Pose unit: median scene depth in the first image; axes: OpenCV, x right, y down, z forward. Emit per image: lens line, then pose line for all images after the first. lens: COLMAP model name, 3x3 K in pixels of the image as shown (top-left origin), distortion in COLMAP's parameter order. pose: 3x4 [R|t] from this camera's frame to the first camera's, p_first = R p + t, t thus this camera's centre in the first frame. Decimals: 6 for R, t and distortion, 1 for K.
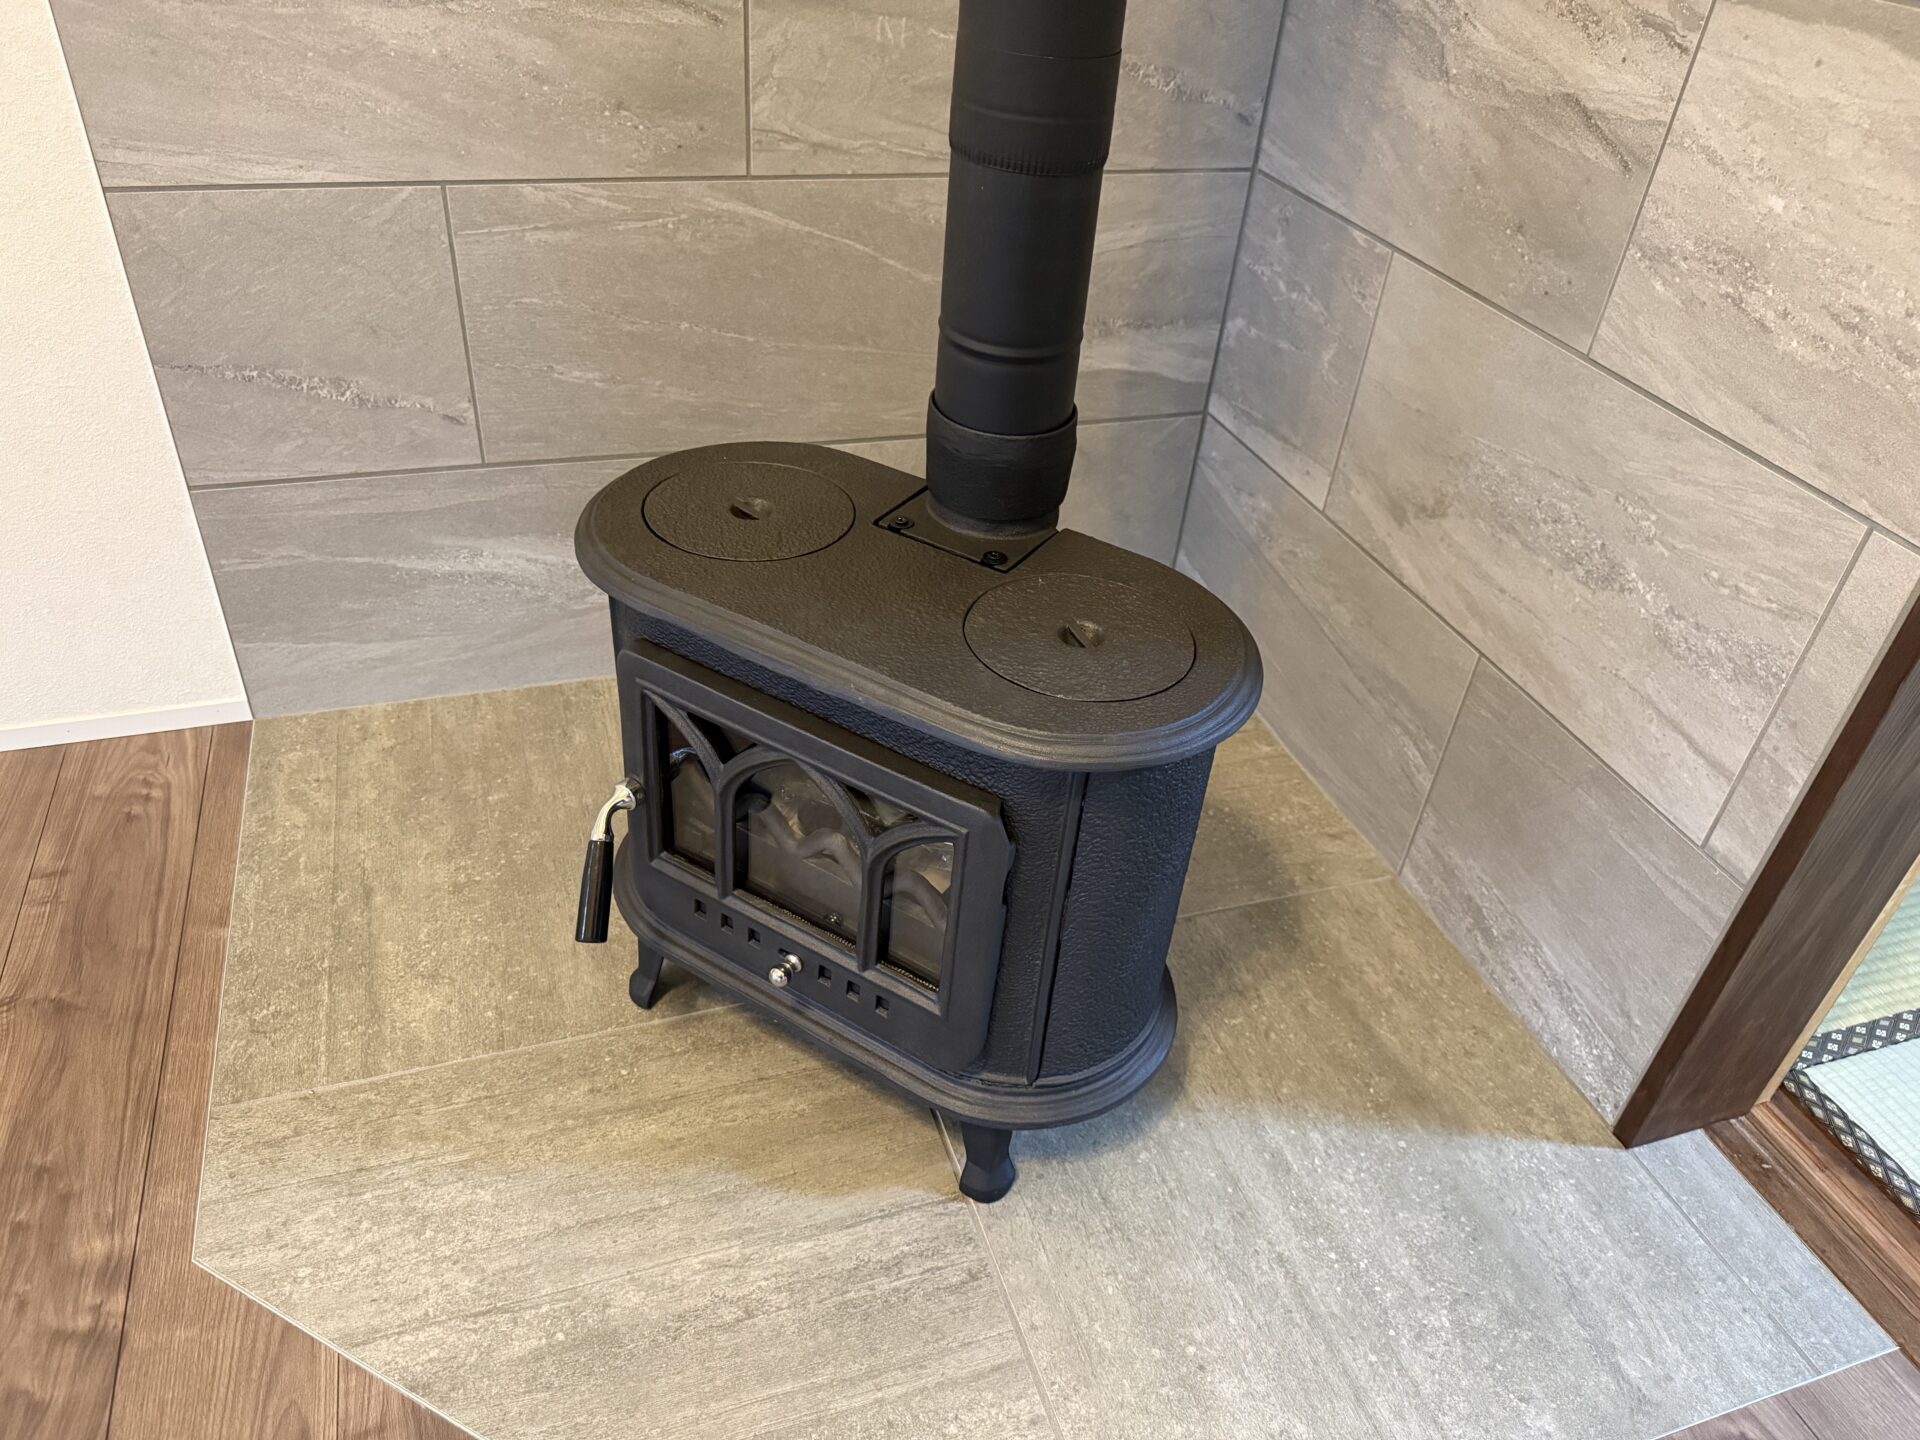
lens RADIAL K [[1434.7, 0, 948.3], [0, 1434.7, 721.2], [0, 0, 1]] dist [0.009247, -0.005103]
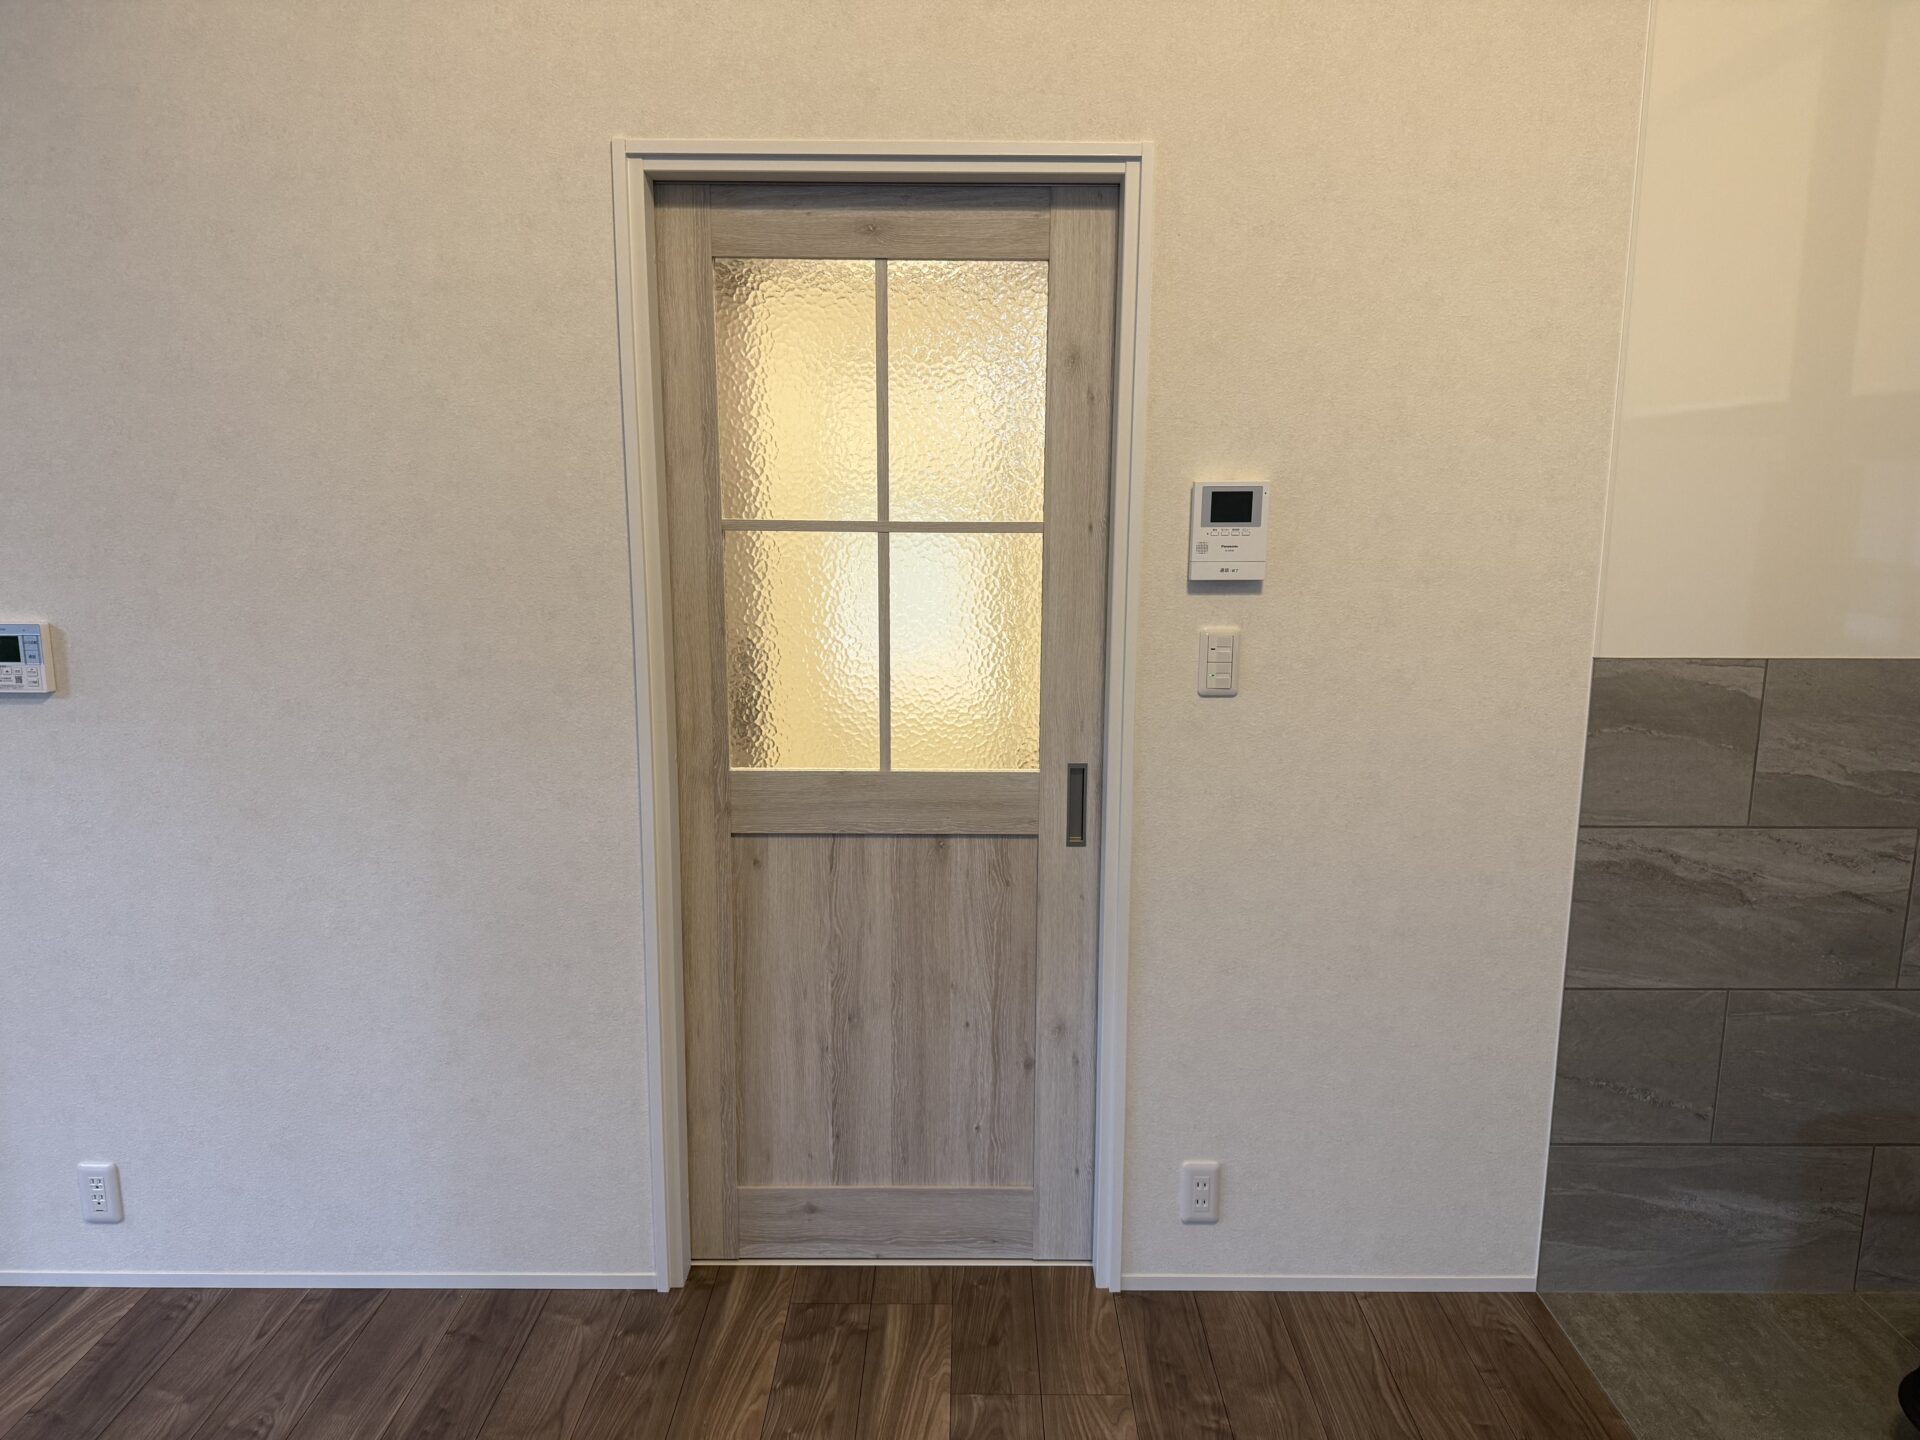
lens RADIAL K [[1340.2, 0, 949.9], [0, 1340.2, 724.1], [0, 0, 1]] dist [0.029898, -0.031018]
pose [[0.944222, -0.014937, -0.328970, -0.672167], [-0.133353, 0.896055, -0.423441, 0.177347], [0.301100, 0.443692, 0.844083, -0.861268]]
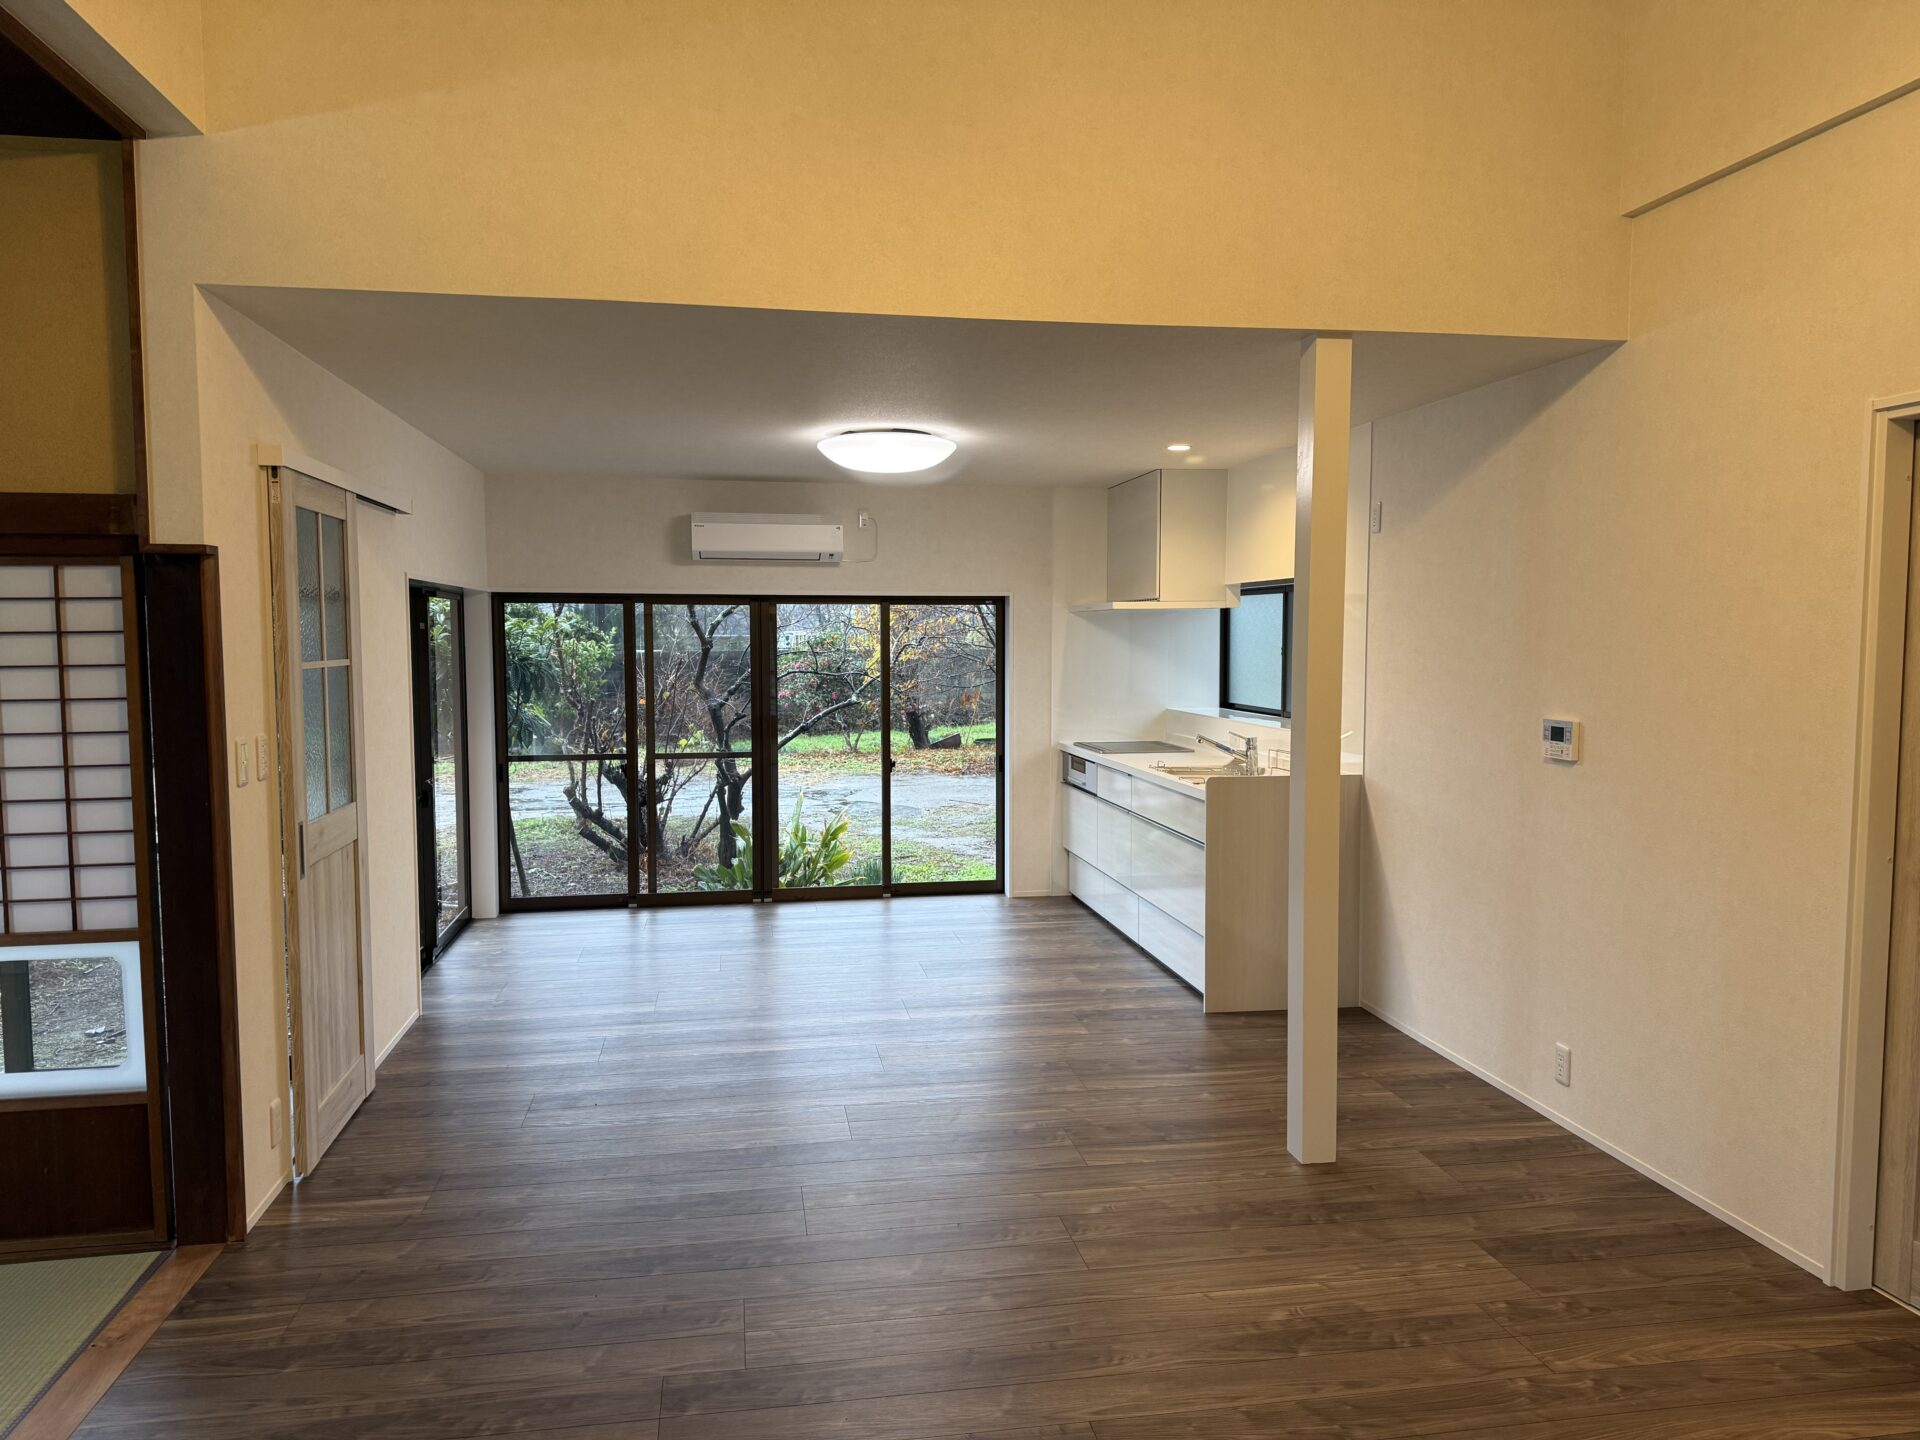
lens RADIAL K [[1340.2, 0, 963.4], [0, 1340.2, 727.0], [0, 0, 1]] dist [0.029898, -0.031018]
pose [[-0.148283, -0.004643, -0.988934, 0.718921], [-0.590276, 0.802742, 0.084738, 0.064363], [0.793465, 0.596309, -0.121773, -0.560238]]
